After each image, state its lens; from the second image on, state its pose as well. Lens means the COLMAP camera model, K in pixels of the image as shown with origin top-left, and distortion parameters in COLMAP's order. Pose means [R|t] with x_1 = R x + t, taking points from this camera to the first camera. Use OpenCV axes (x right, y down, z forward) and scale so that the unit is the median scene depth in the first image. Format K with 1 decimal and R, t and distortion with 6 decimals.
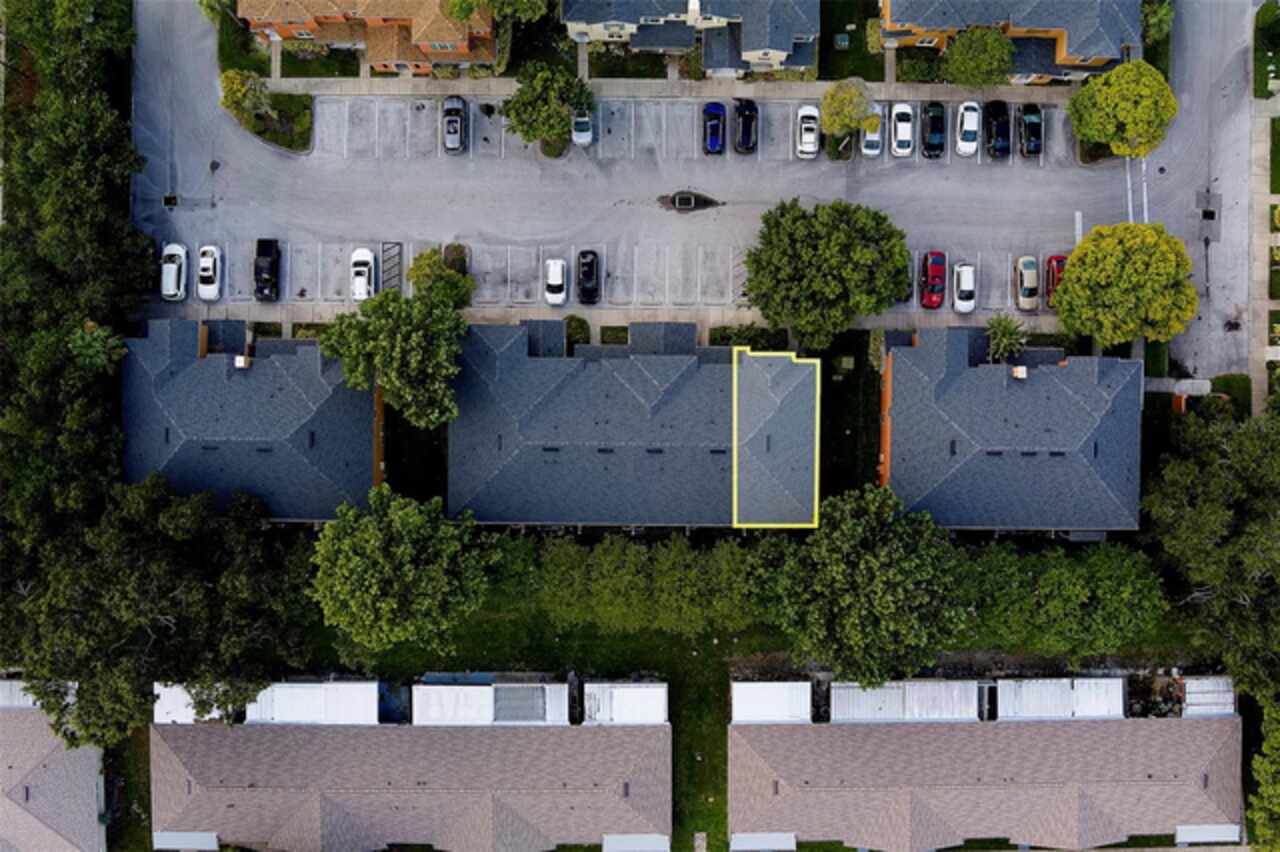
lens RADIAL K [[1044.6, 0, 640.7], [0, 1044.6, 425.7], [0, 0, 1]] dist [-0.062872, 0.023852]
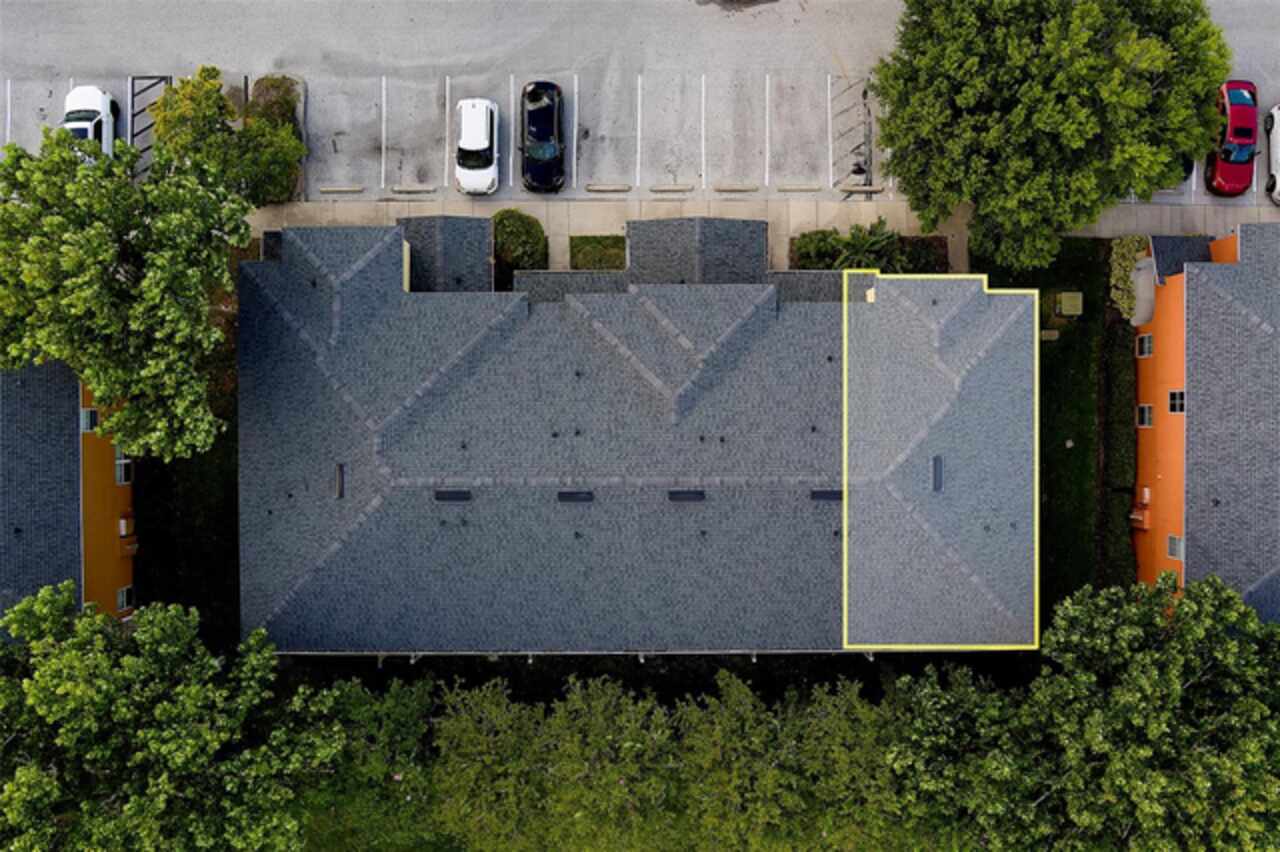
lens RADIAL K [[1044.6, 0, 640.2], [0, 1044.6, 425.5], [0, 0, 1]] dist [-0.062872, 0.023852]
pose [[0.999846, -0.013389, -0.011301, -0.000830], [0.013380, 0.999910, -0.000854, -0.005113], [0.011312, 0.000703, 0.999936, 0.532276]]
